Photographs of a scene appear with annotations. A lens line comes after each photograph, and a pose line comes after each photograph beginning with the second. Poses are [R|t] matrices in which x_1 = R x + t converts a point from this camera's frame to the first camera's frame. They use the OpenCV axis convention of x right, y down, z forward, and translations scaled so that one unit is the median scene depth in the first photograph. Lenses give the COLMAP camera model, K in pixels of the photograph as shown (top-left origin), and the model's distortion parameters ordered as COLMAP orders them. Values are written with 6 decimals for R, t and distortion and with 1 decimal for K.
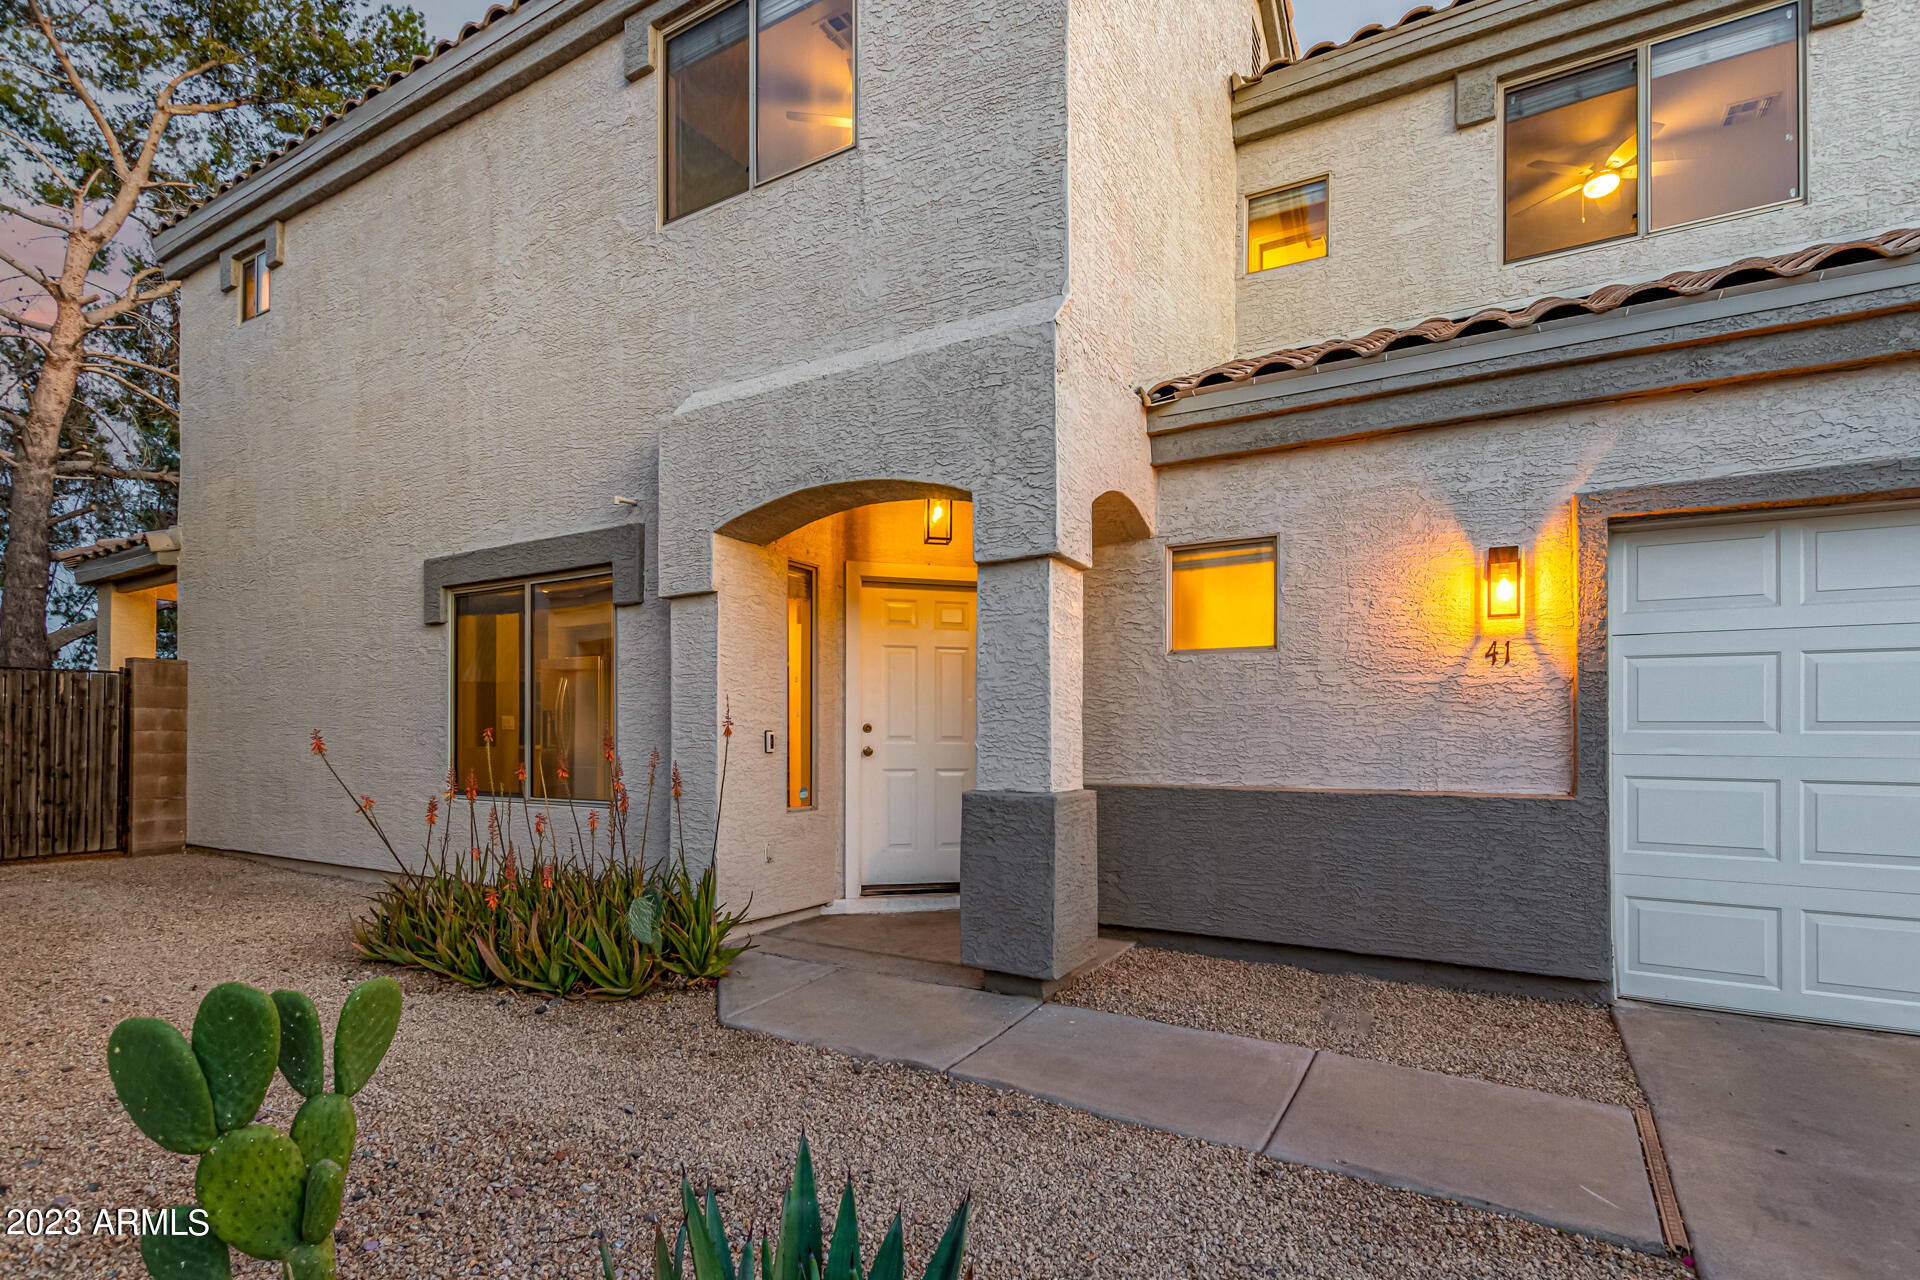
lens RADIAL K [[936.2, 0, 975.4], [0, 936.2, 701.1], [0, 0, 1]] dist [0.004219, 0.001225]
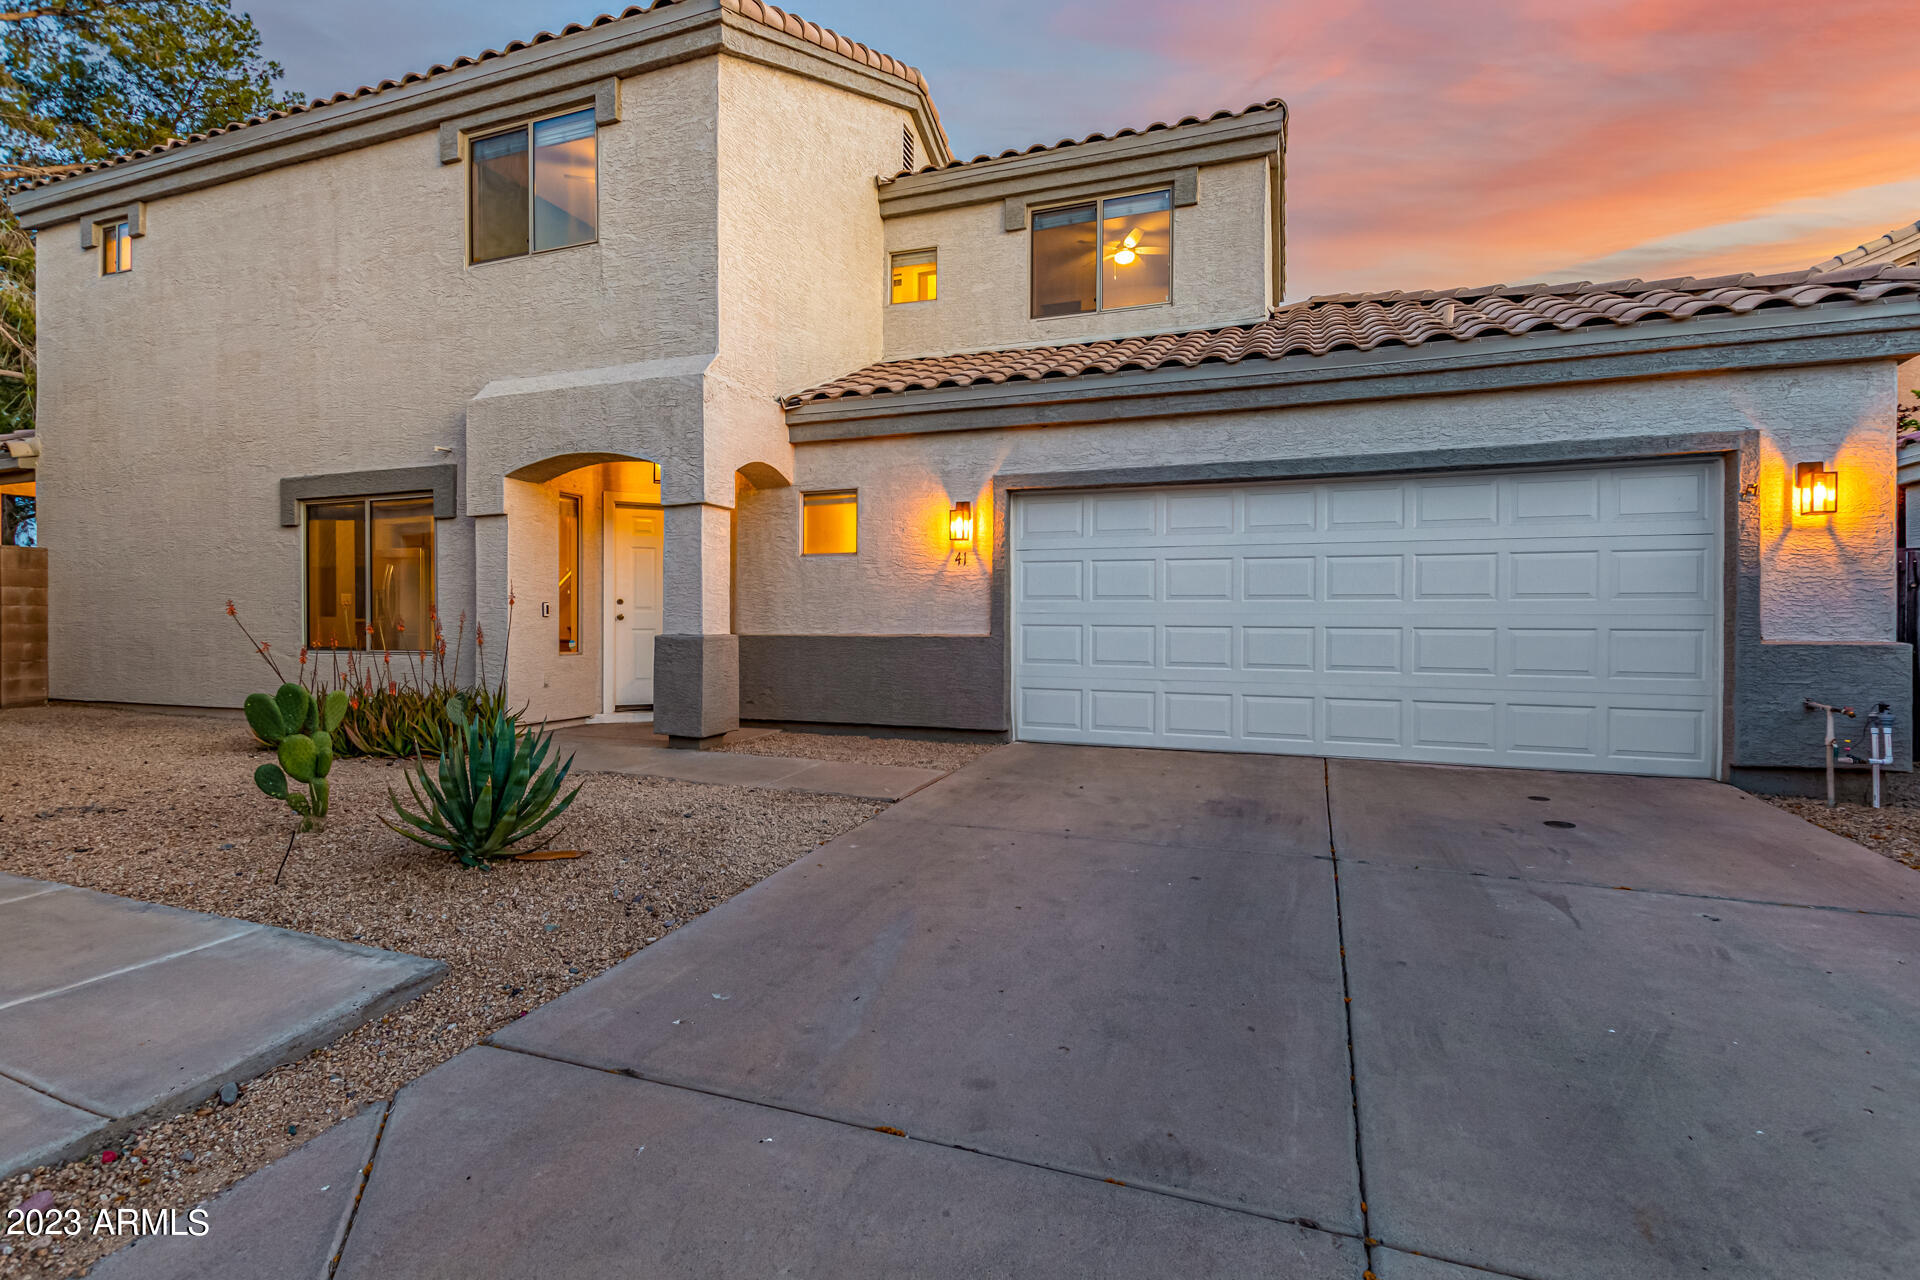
lens RADIAL K [[888.6, 0, 984.8], [0, 888.6, 595.9], [0, 0, 1]] dist [0.012100, -0.006360]
pose [[0.982335, 0.001020, 0.187126, 0.232358], [-0.003507, 0.999910, 0.012958, -0.000957], [-0.187096, -0.013385, 0.982250, -0.622812]]
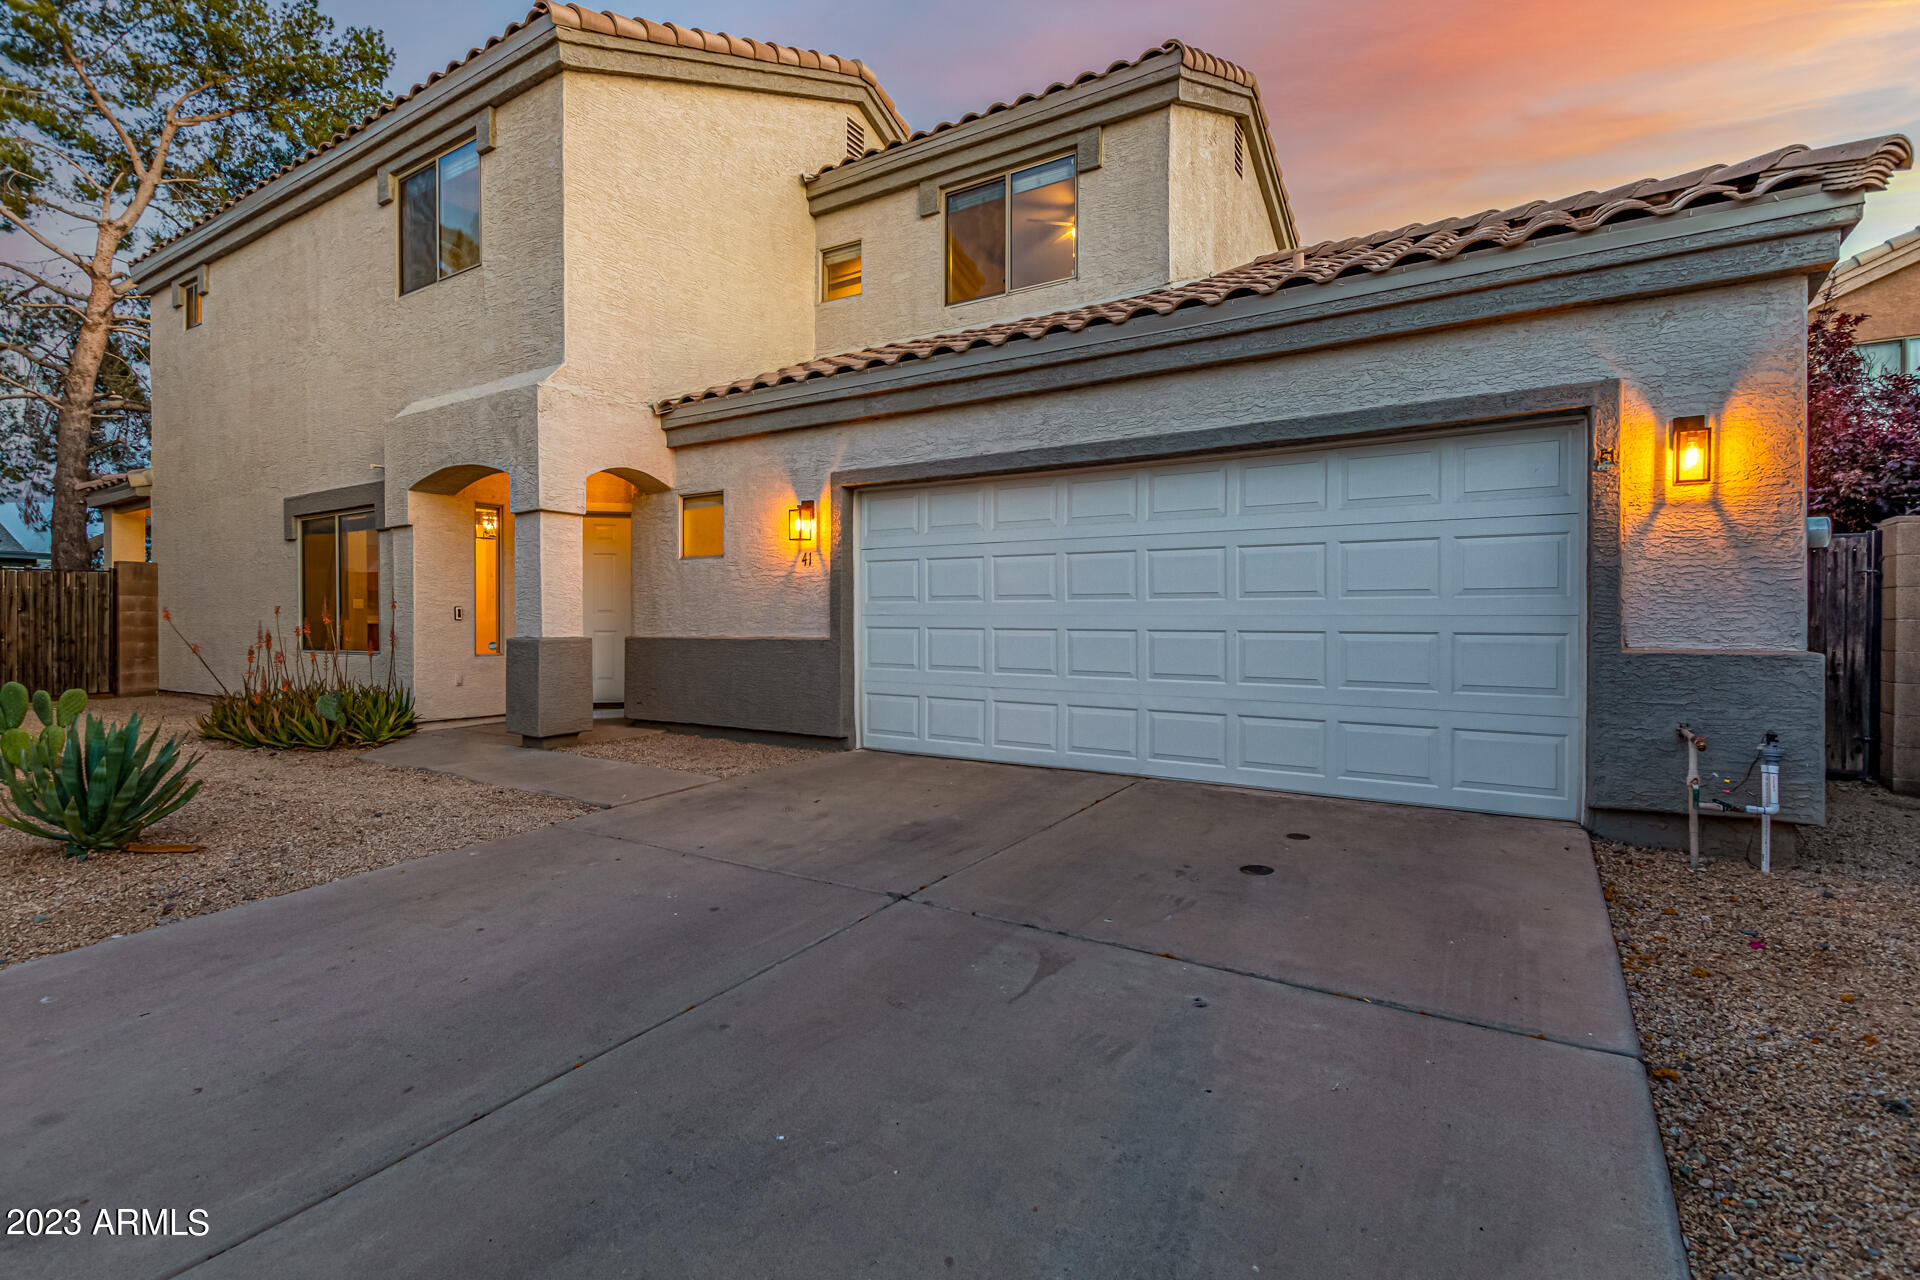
lens RADIAL K [[895.6, 0, 982.0], [0, 895.6, 596.3], [0, 0, 1]] dist [0.004863, -0.000160]
pose [[0.999683, -0.007101, -0.024152, 0.788174], [0.007429, 0.999881, 0.013539, -0.001325], [0.024053, -0.013714, 0.999617, -0.599302]]
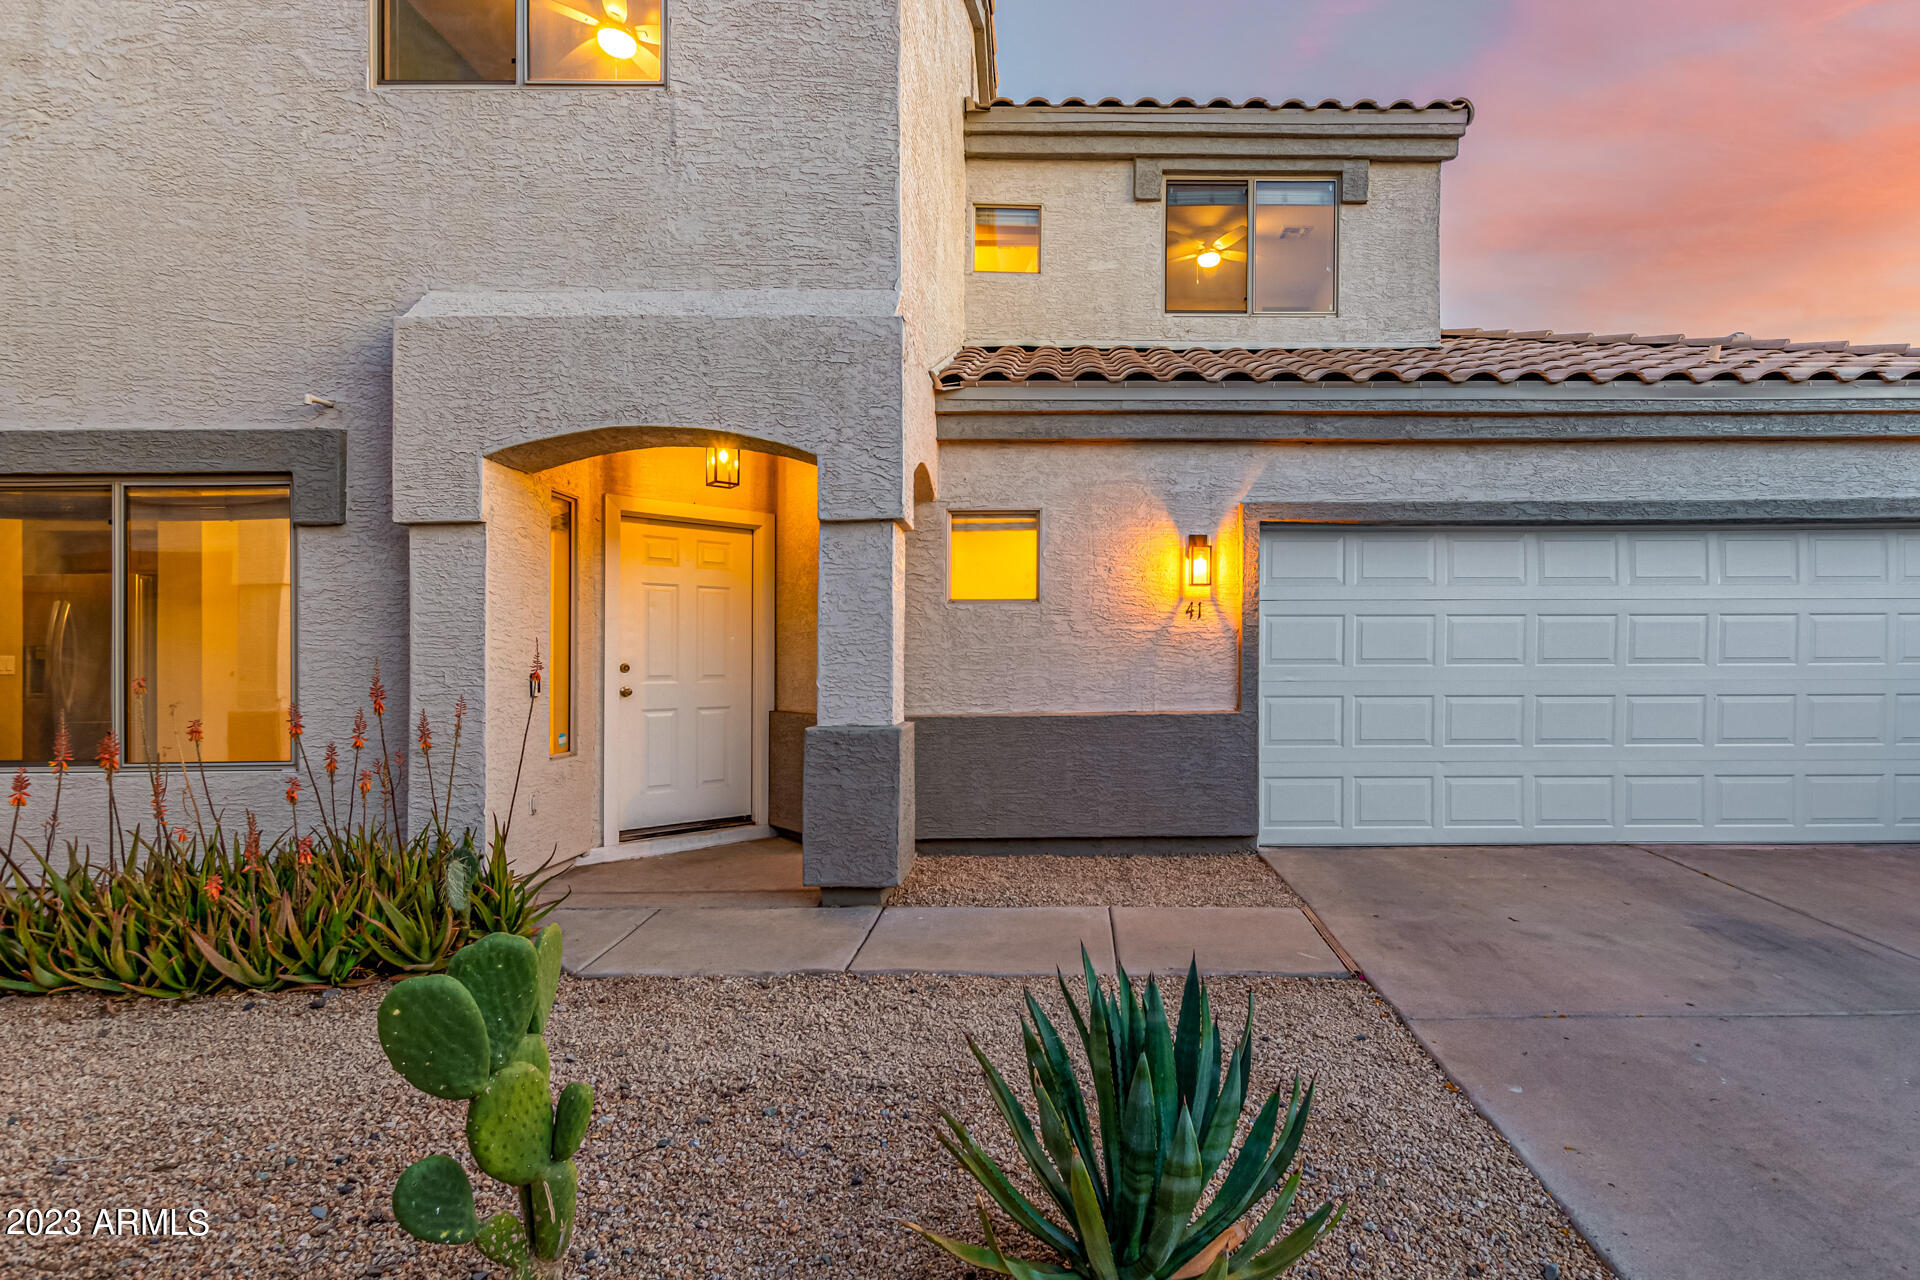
lens RADIAL K [[920.3, 0, 1103.6], [0, 920.3, 638.2], [0, 0, 1]] dist [0.005813, -0.000382]
pose [[0.849953, 0.003909, 0.526844, -0.235216], [-0.009221, 0.999930, 0.007458, -0.016236], [-0.526777, -0.011198, 0.849930, -0.079848]]
